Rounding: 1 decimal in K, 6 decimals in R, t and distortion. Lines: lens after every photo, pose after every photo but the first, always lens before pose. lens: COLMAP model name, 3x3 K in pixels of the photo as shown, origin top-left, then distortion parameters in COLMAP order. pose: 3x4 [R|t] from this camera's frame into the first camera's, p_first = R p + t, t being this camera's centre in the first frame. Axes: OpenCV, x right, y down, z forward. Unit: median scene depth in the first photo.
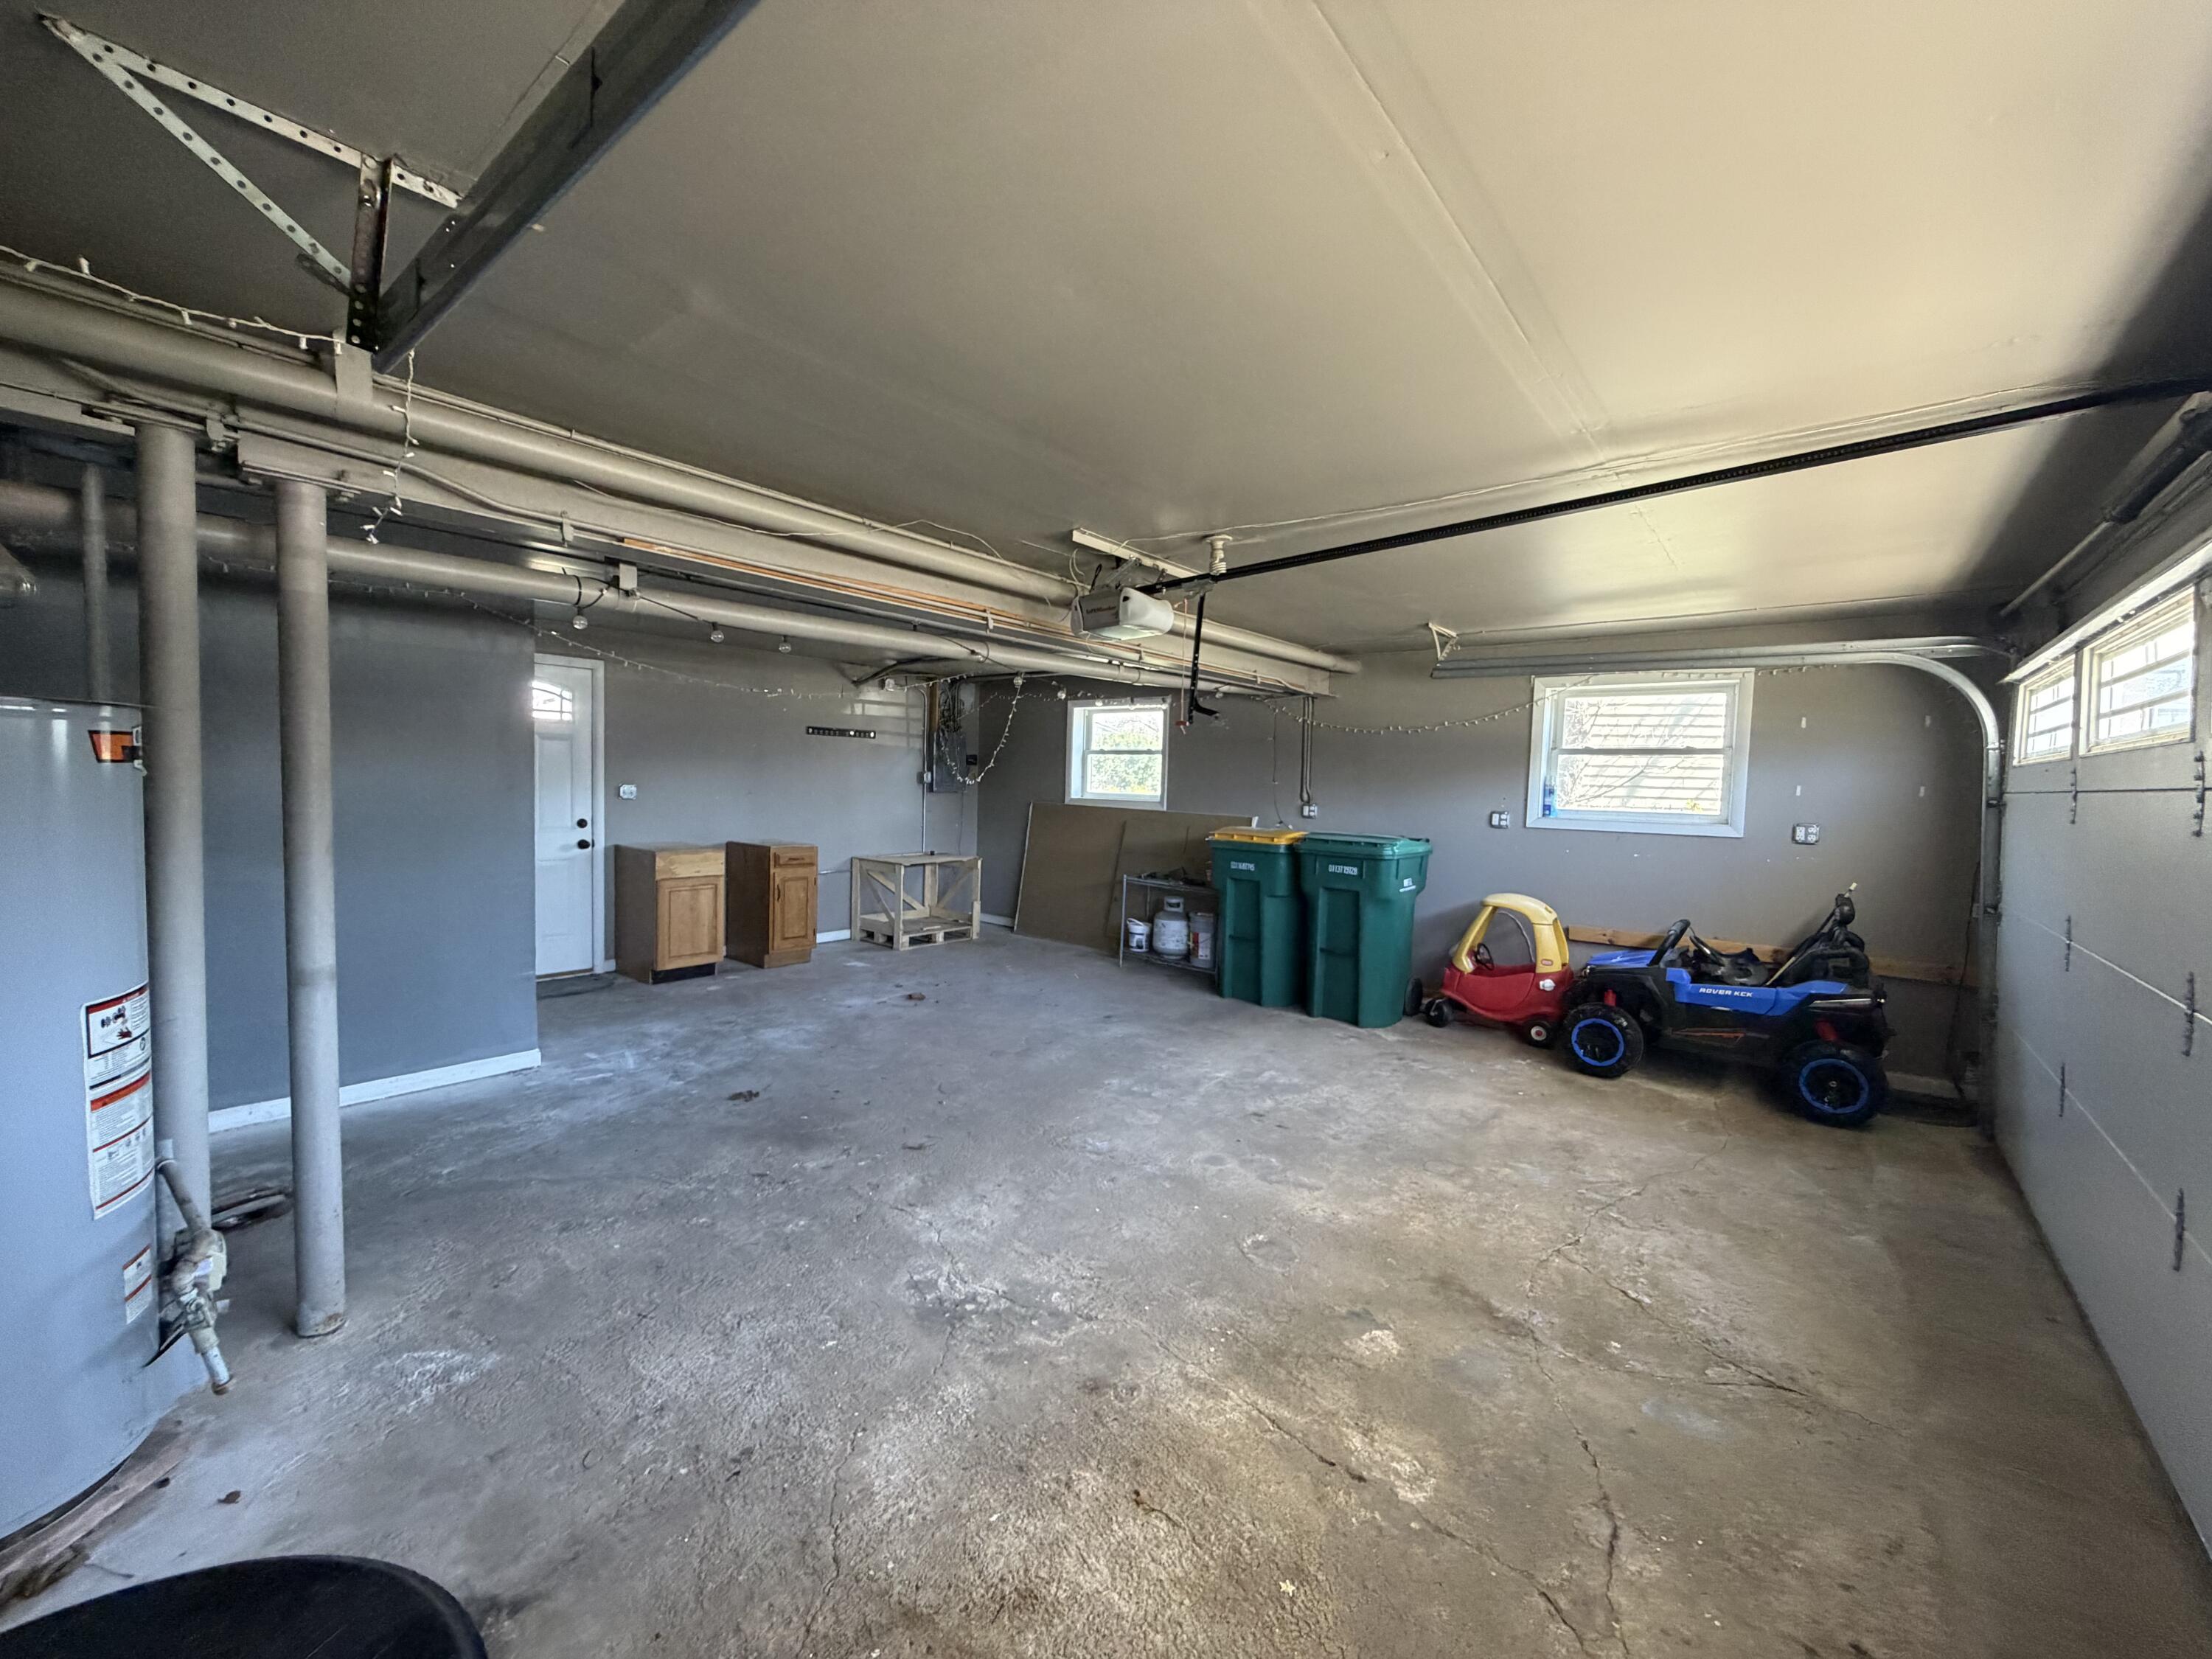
lens RADIAL K [[882.4, 0, 1105.0], [0, 882.4, 820.0], [0, 0, 1]] dist [0.003555, 0.001096]
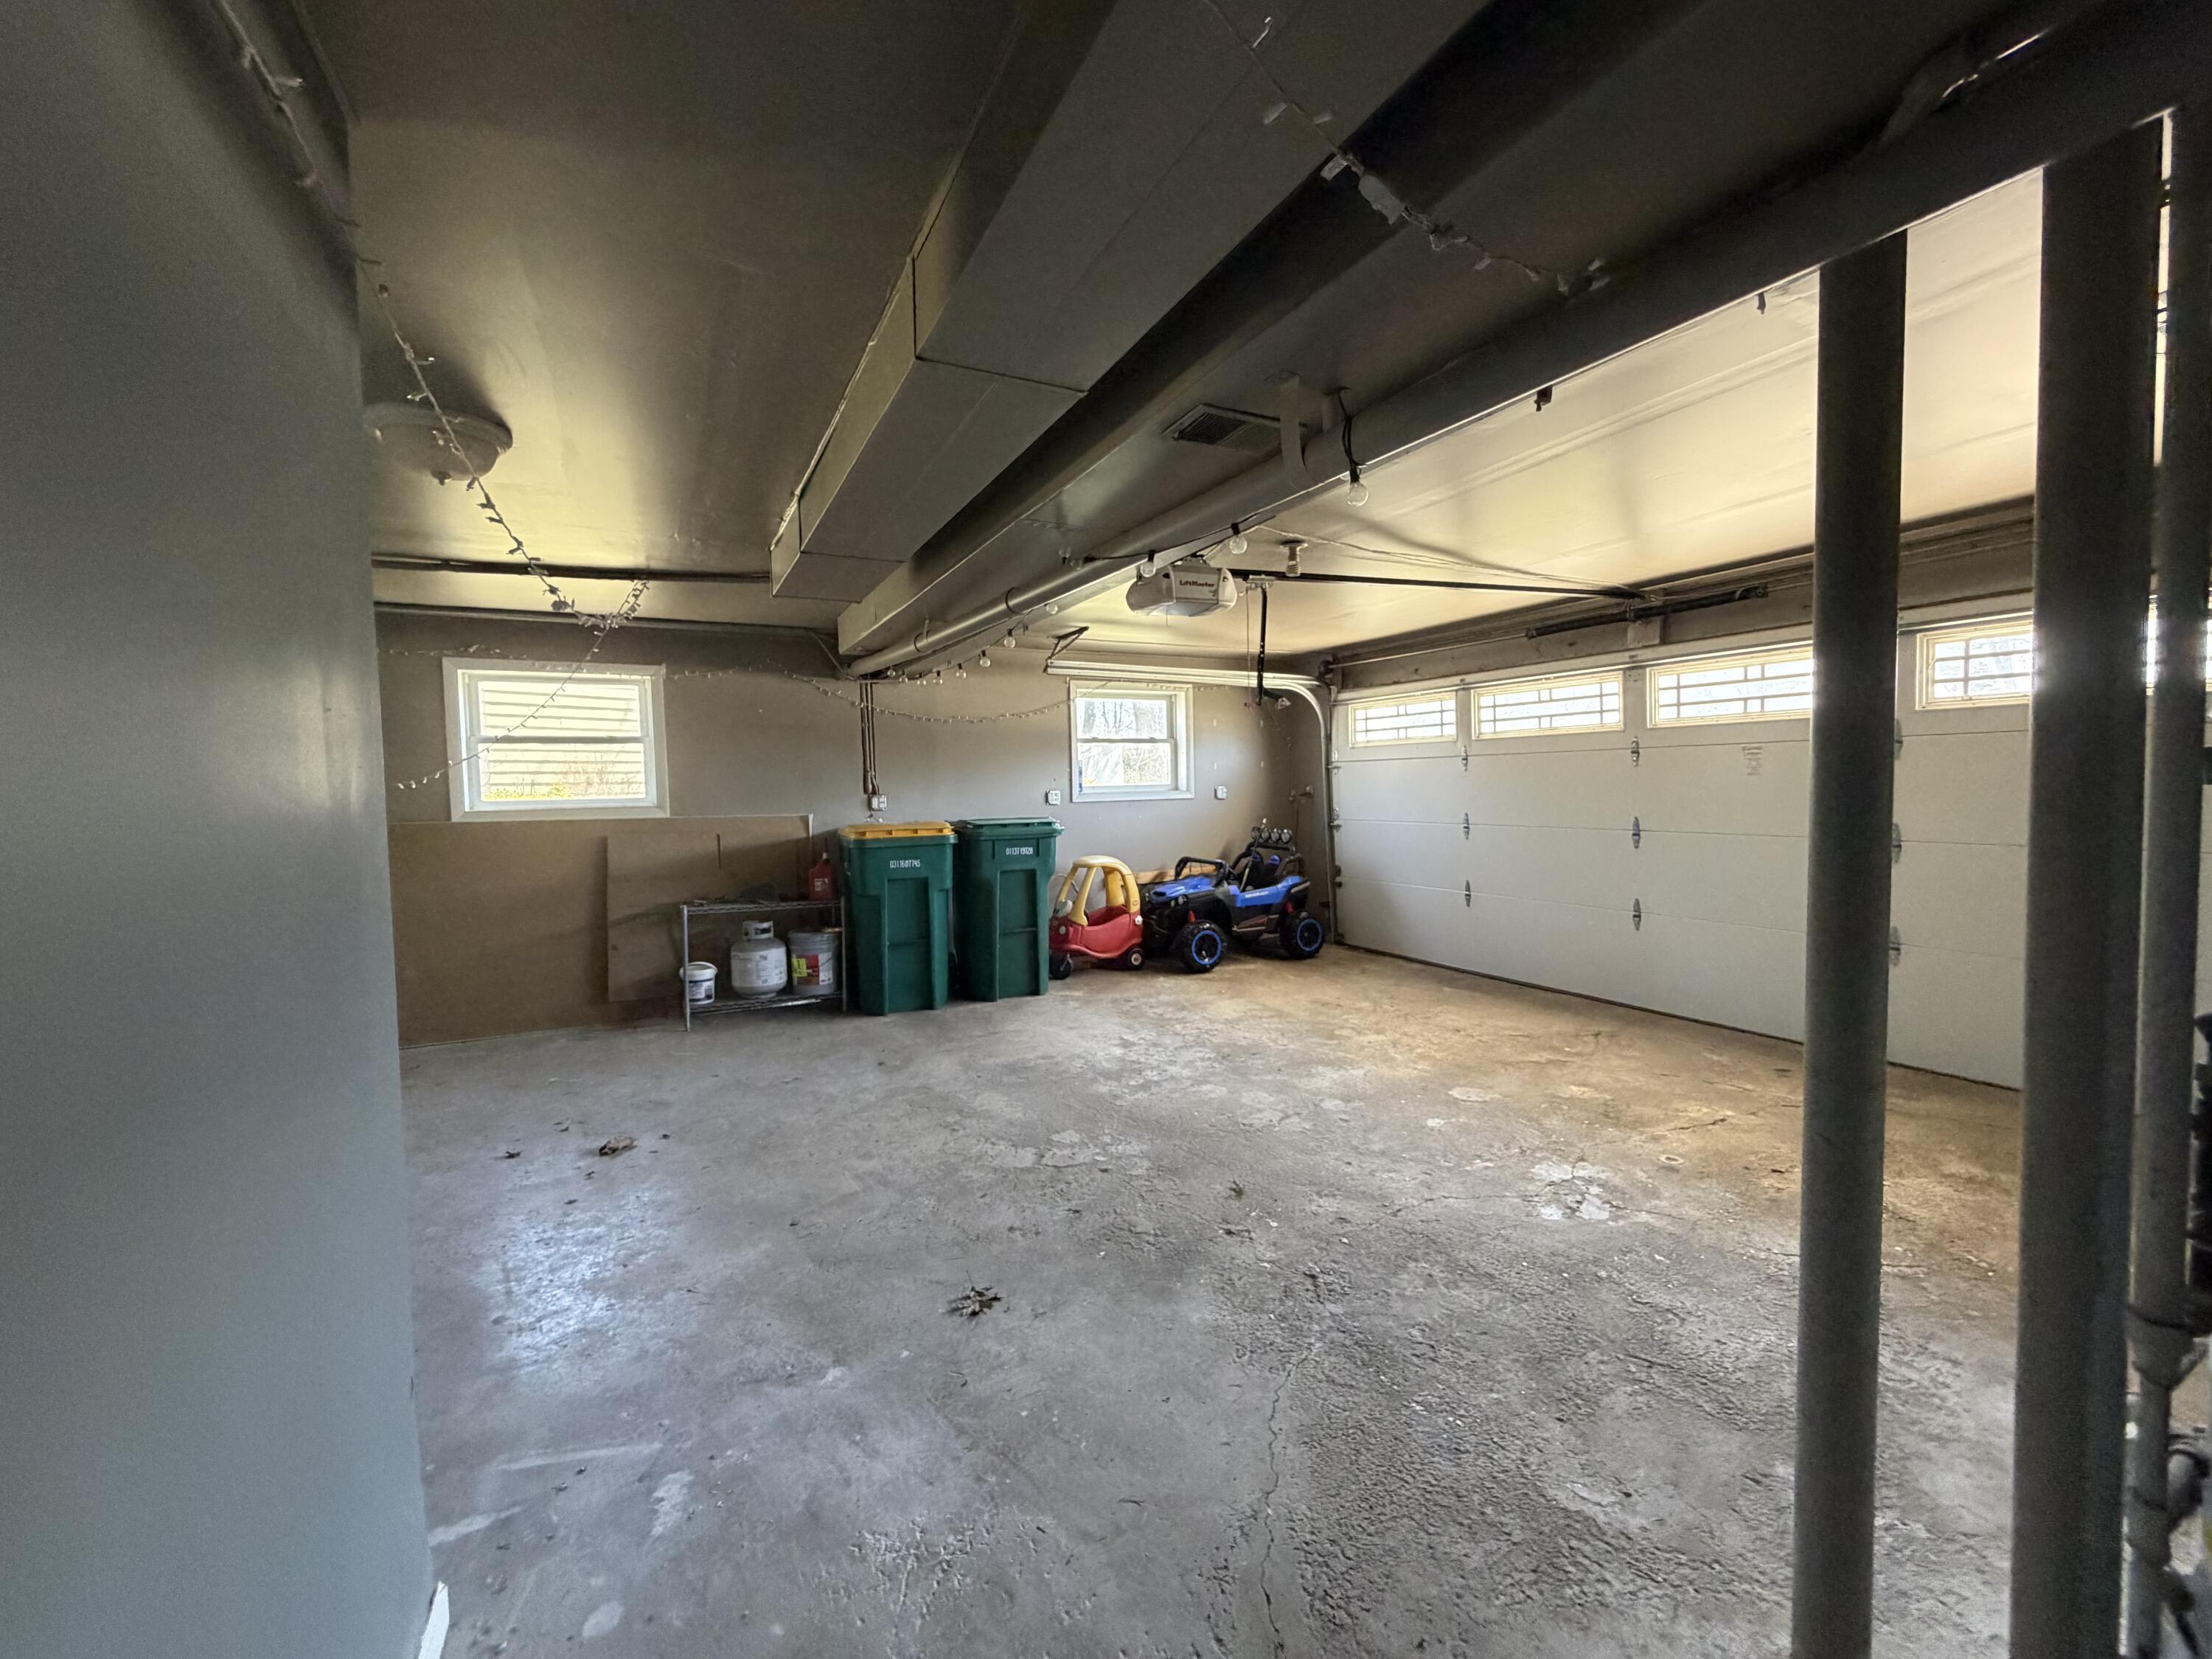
lens RADIAL K [[882.4, 0, 1107.5], [0, 882.4, 825.1], [0, 0, 1]] dist [0.003555, 0.001096]
pose [[0.400761, -0.076892, 0.912951, -0.732803], [0.073823, 0.995942, 0.051475, -0.023682], [-0.913204, 0.046767, 0.404811, 0.548127]]
